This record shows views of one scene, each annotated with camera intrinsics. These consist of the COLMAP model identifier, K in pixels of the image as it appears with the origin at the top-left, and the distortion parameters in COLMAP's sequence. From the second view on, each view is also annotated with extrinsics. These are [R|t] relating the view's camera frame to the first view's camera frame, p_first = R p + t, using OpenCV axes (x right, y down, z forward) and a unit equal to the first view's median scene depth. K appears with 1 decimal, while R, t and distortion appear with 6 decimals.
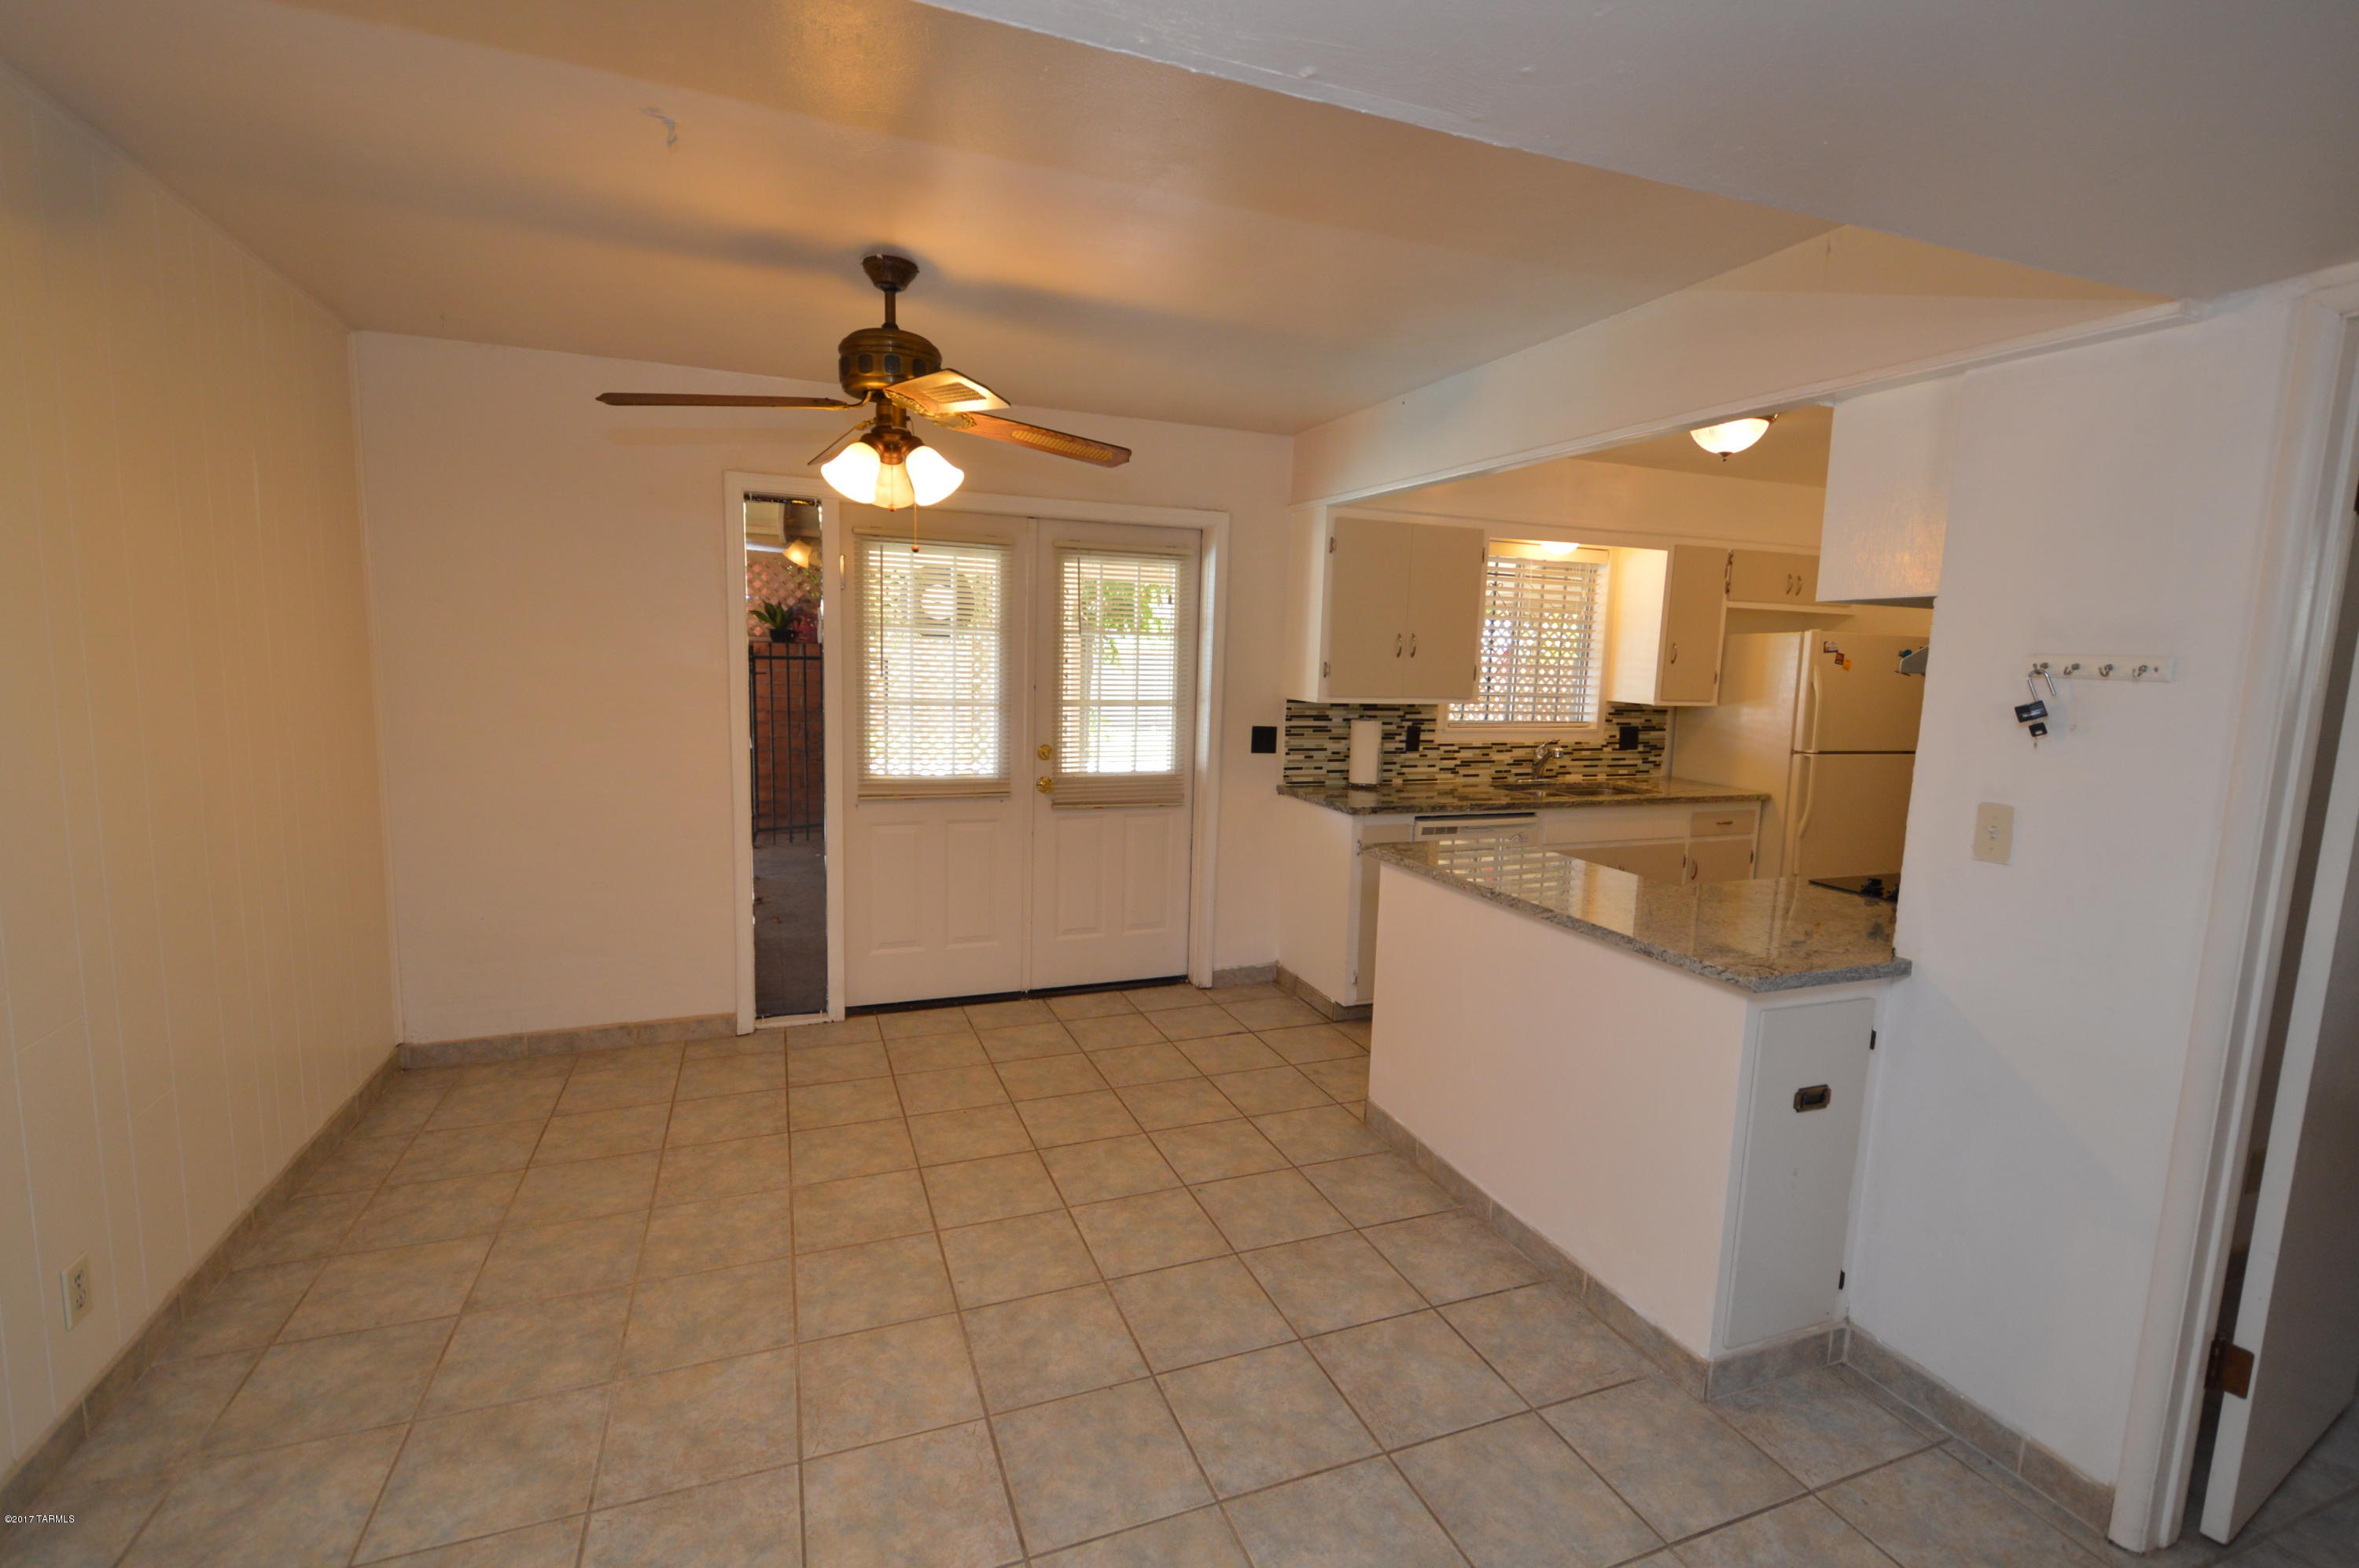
lens RADIAL K [[1039.4, 0, 1182.4], [0, 1039.4, 787.3], [0, 0, 1]] dist [0.010467, -0.010840]
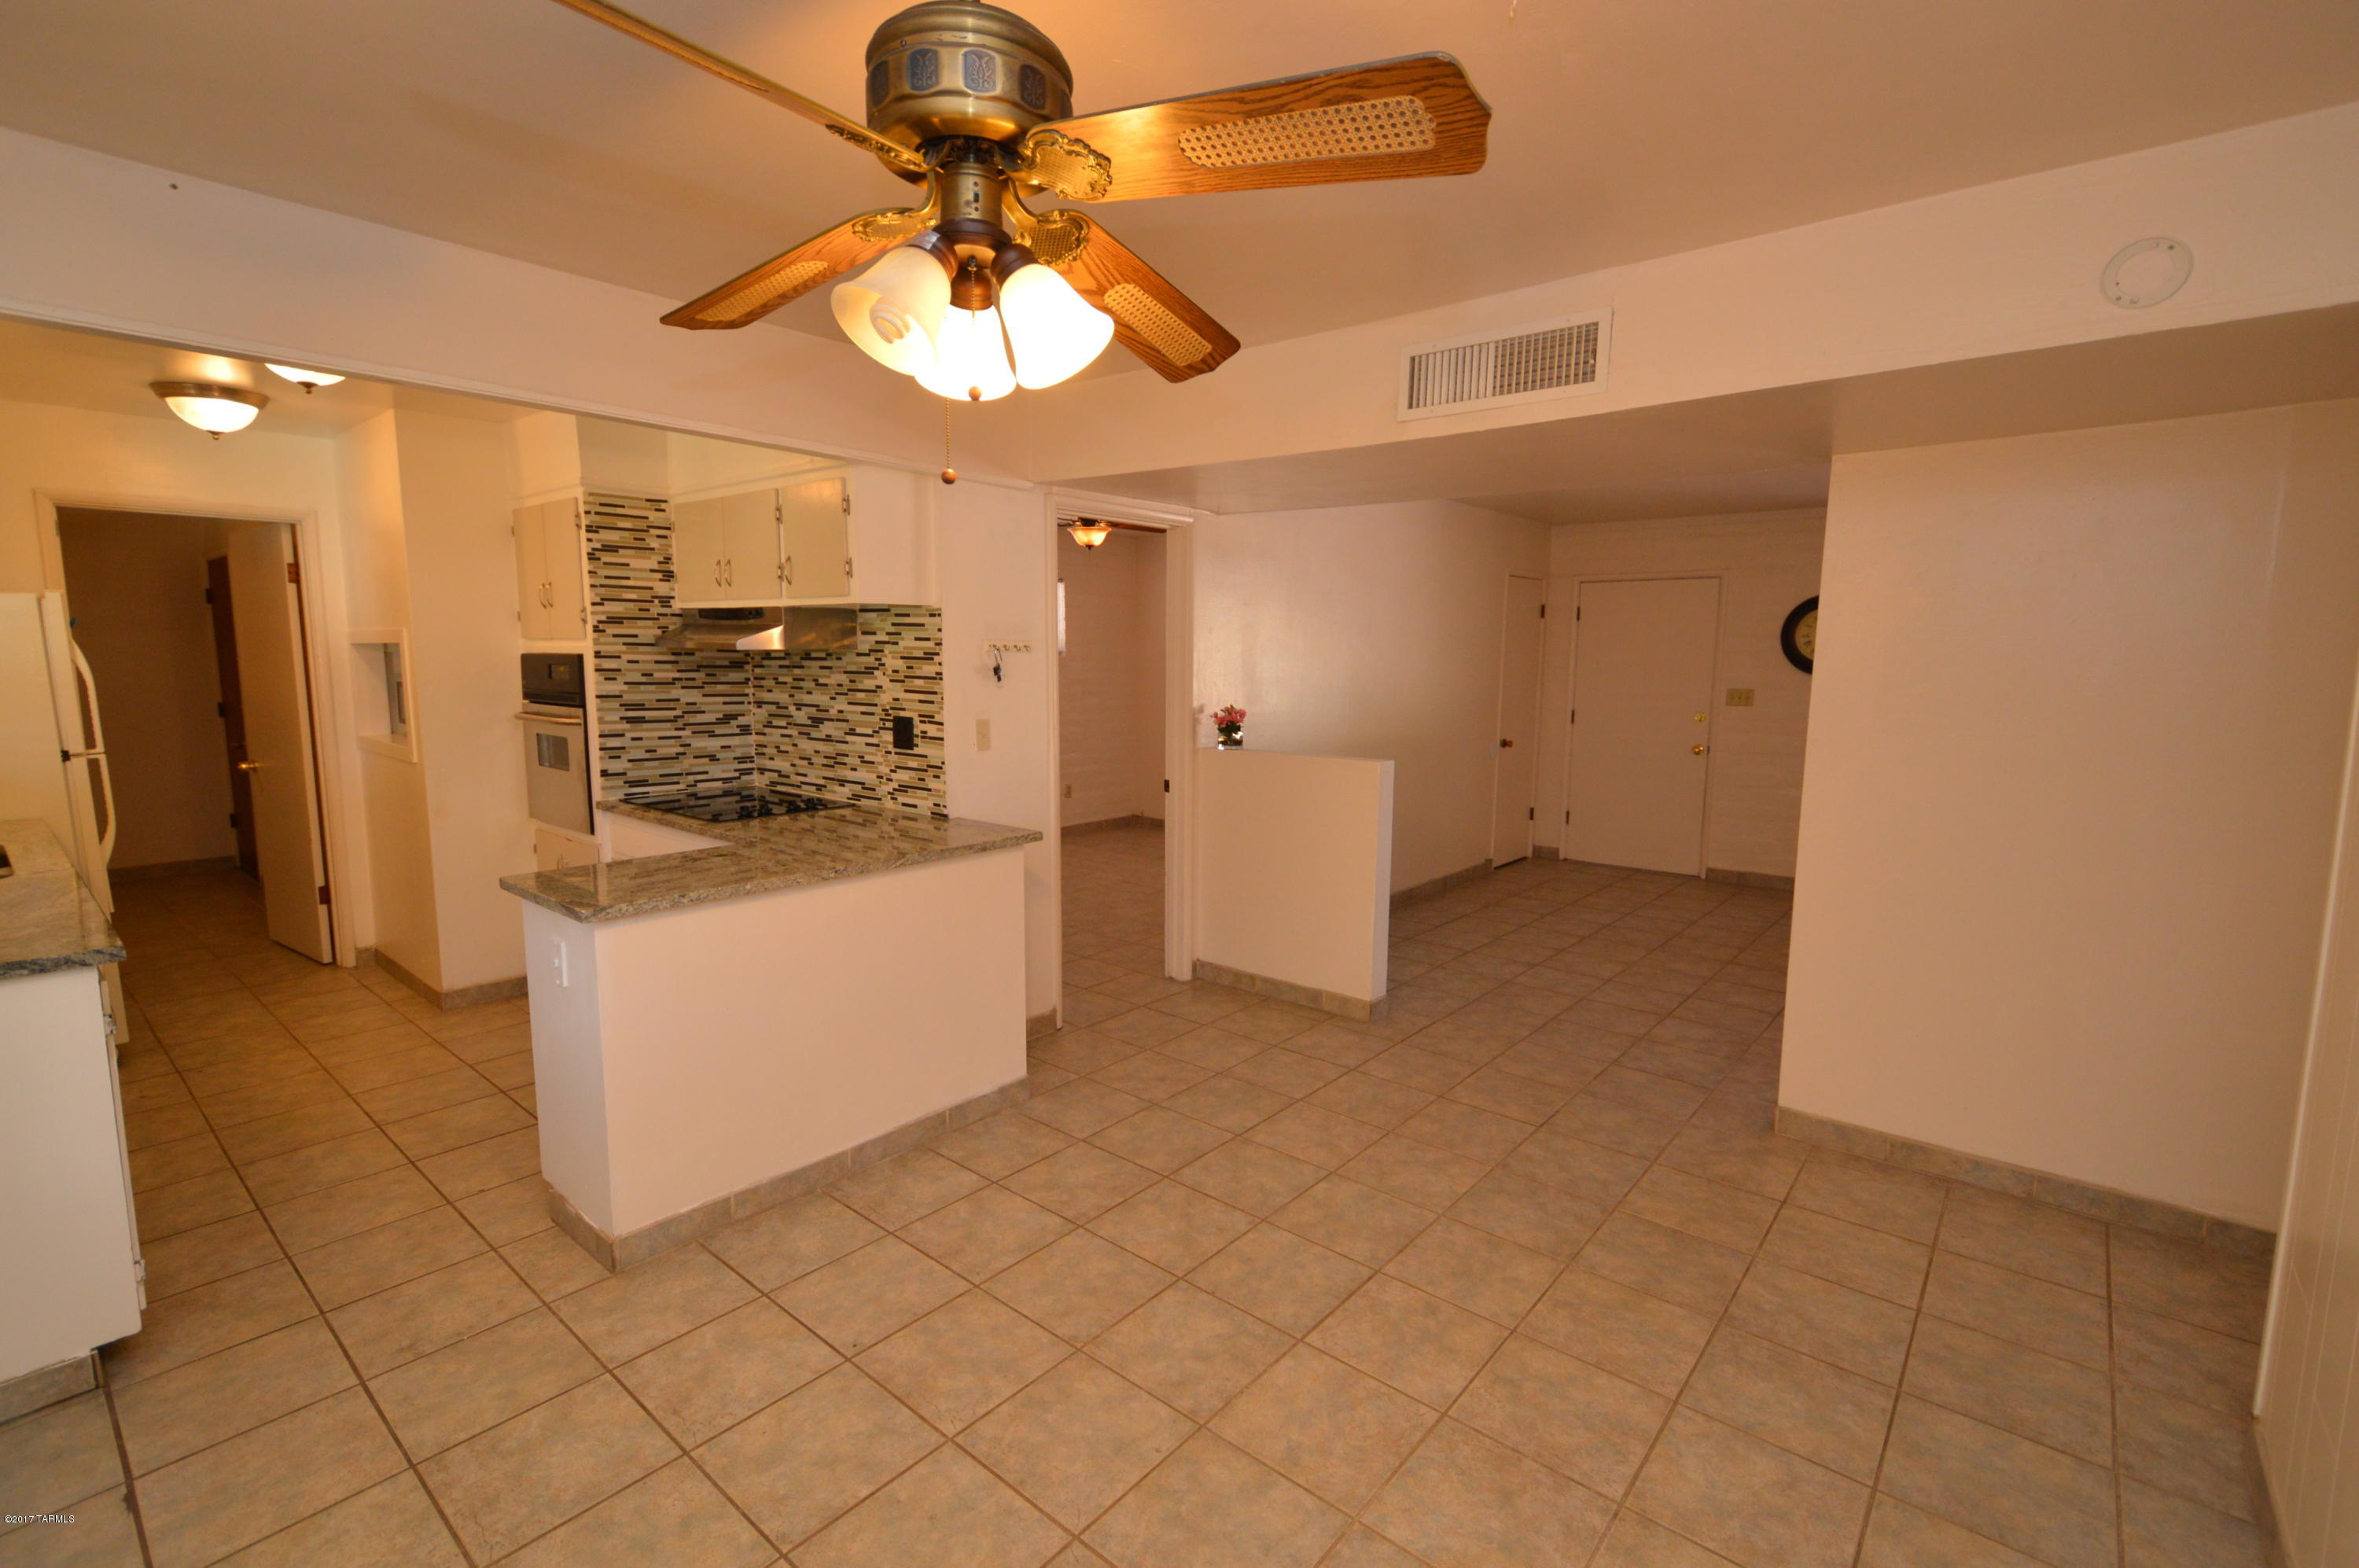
lens RADIAL K [[1050.5, 0, 1179.5], [0, 1050.5, 784.0], [0, 0, 1]] dist [0.012728, -0.010941]
pose [[-0.476741, -0.146367, 0.866773, -0.666889], [0.091891, 0.972340, 0.214736, -0.155230], [-0.874228, 0.182022, -0.450104, 0.987244]]
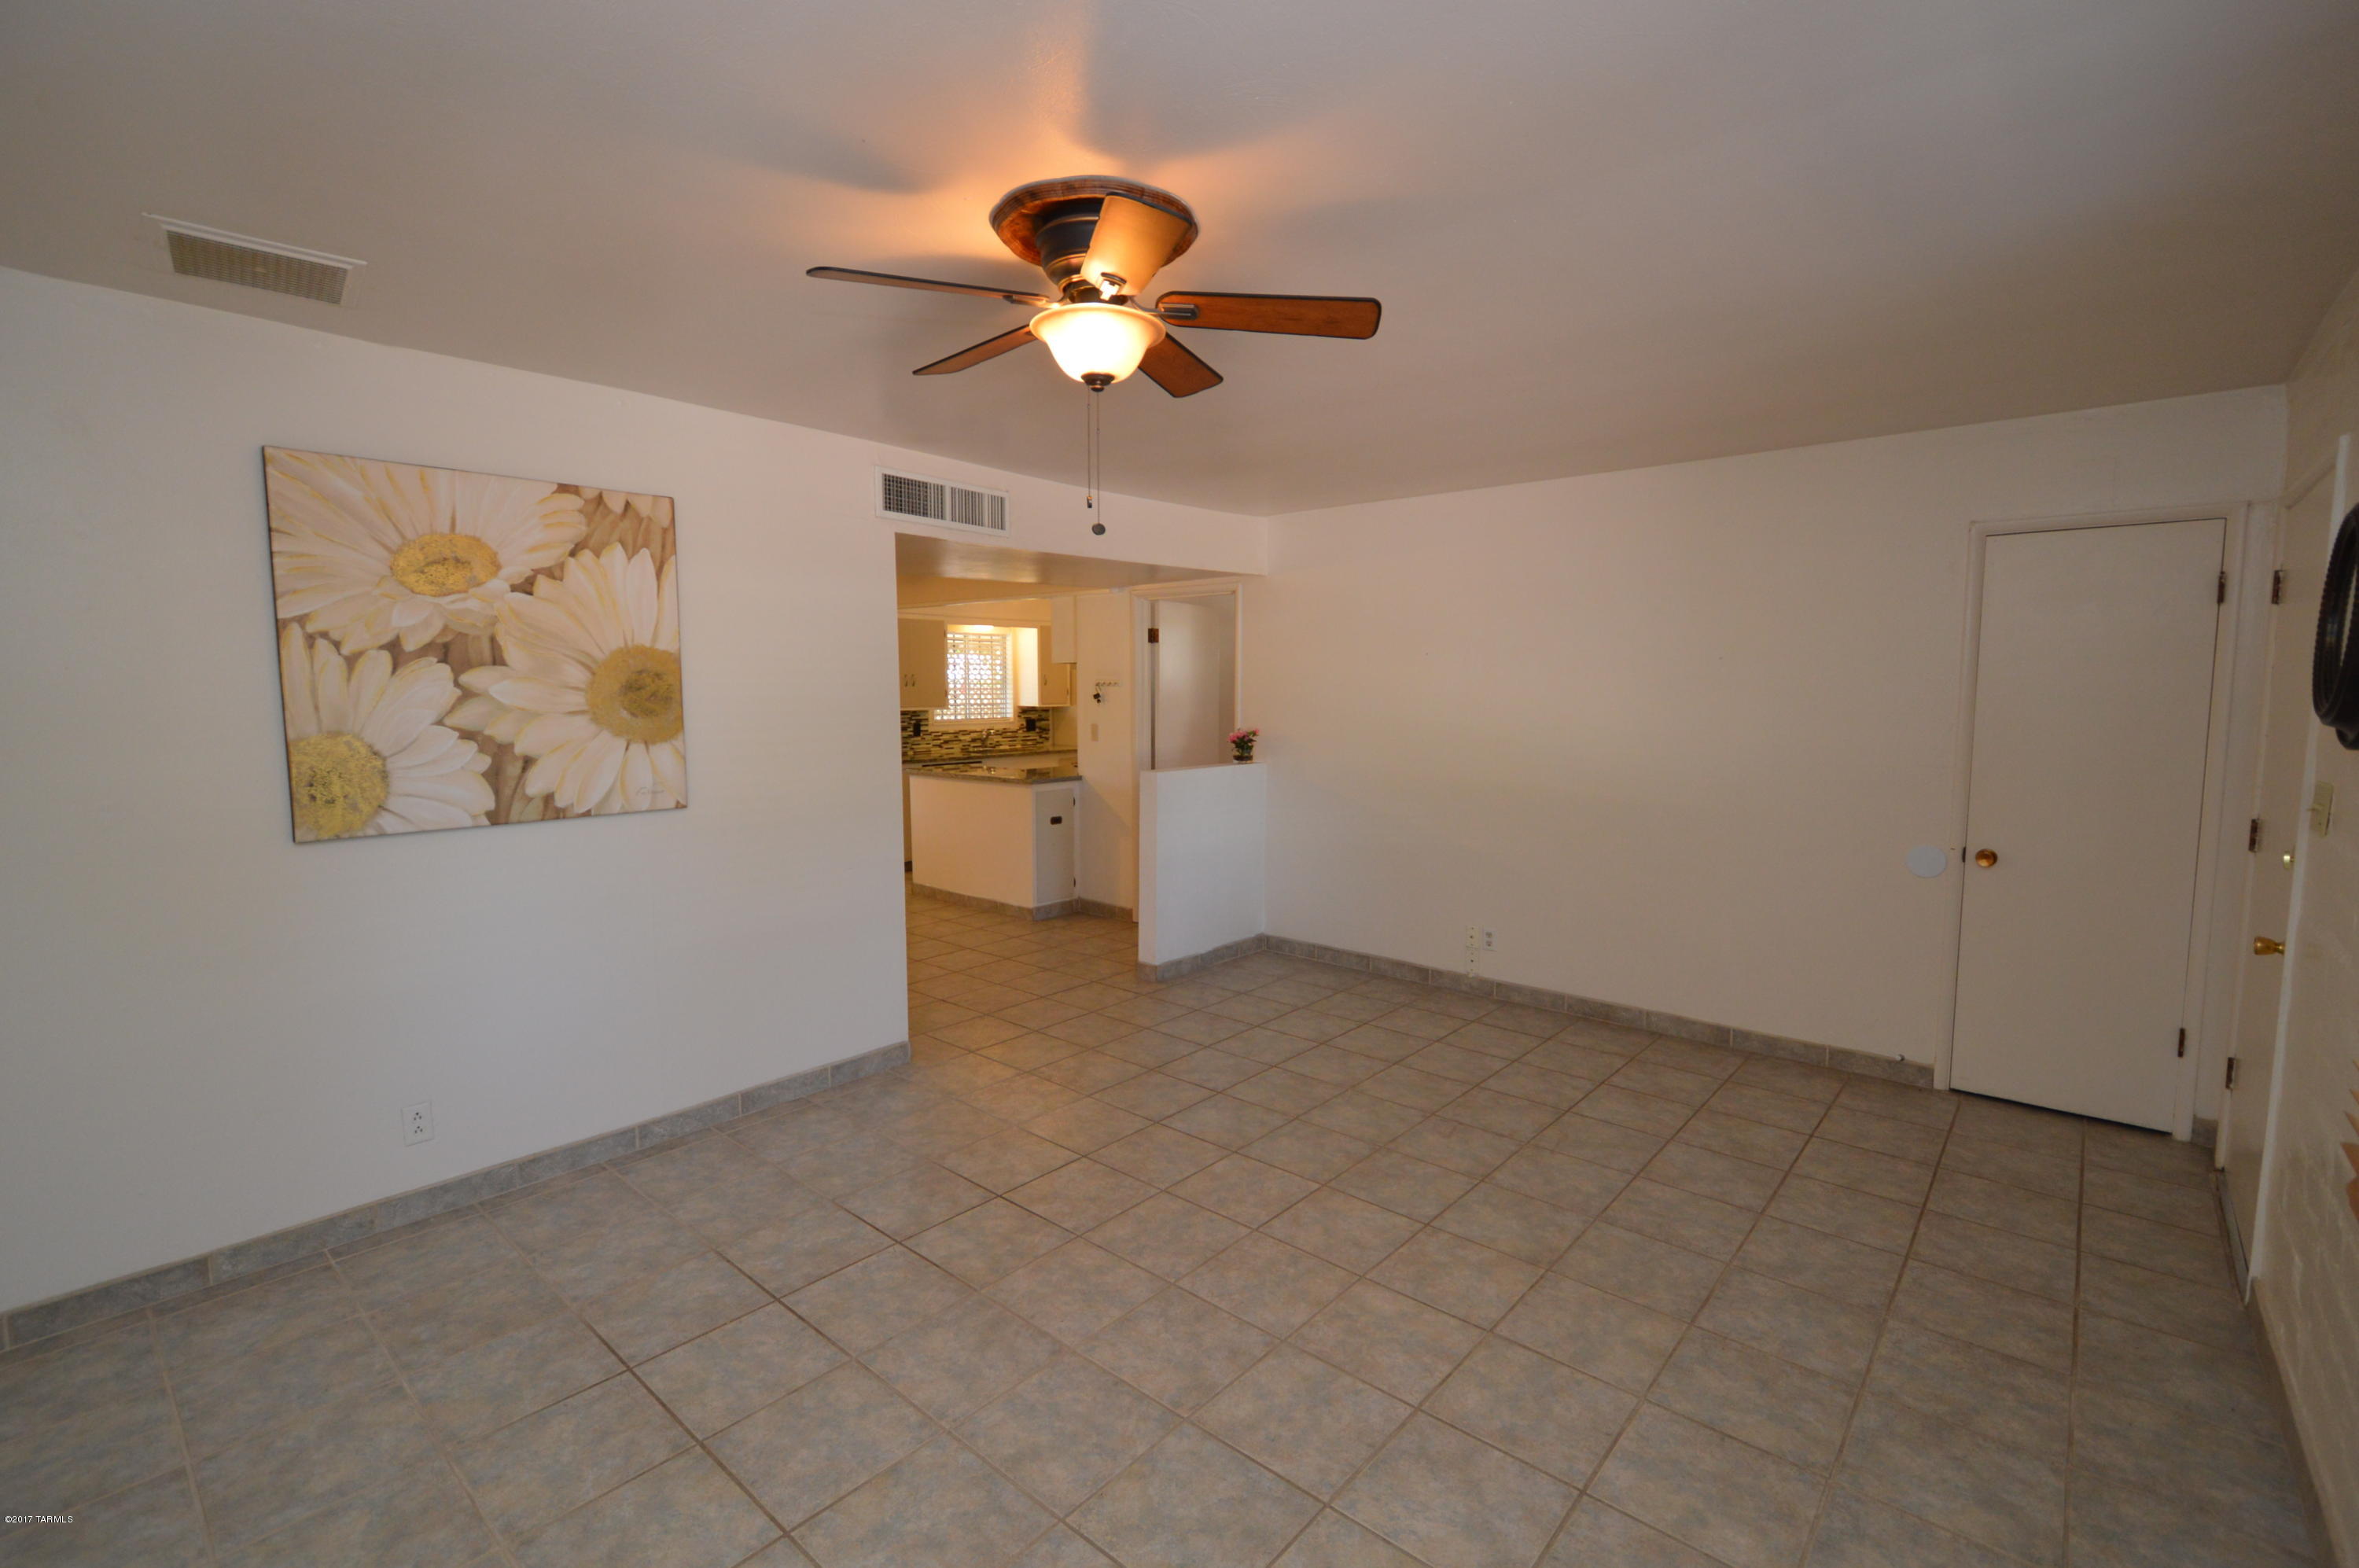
lens RADIAL K [[1050.5, 0, 1179.5], [0, 1050.5, 784.0], [0, 0, 1]] dist [0.012728, -0.010941]
pose [[0.888514, -0.074515, 0.452759, -0.341484], [0.088368, 0.996043, -0.009488, 0.170276], [-0.450260, 0.048440, 0.891582, -1.375580]]
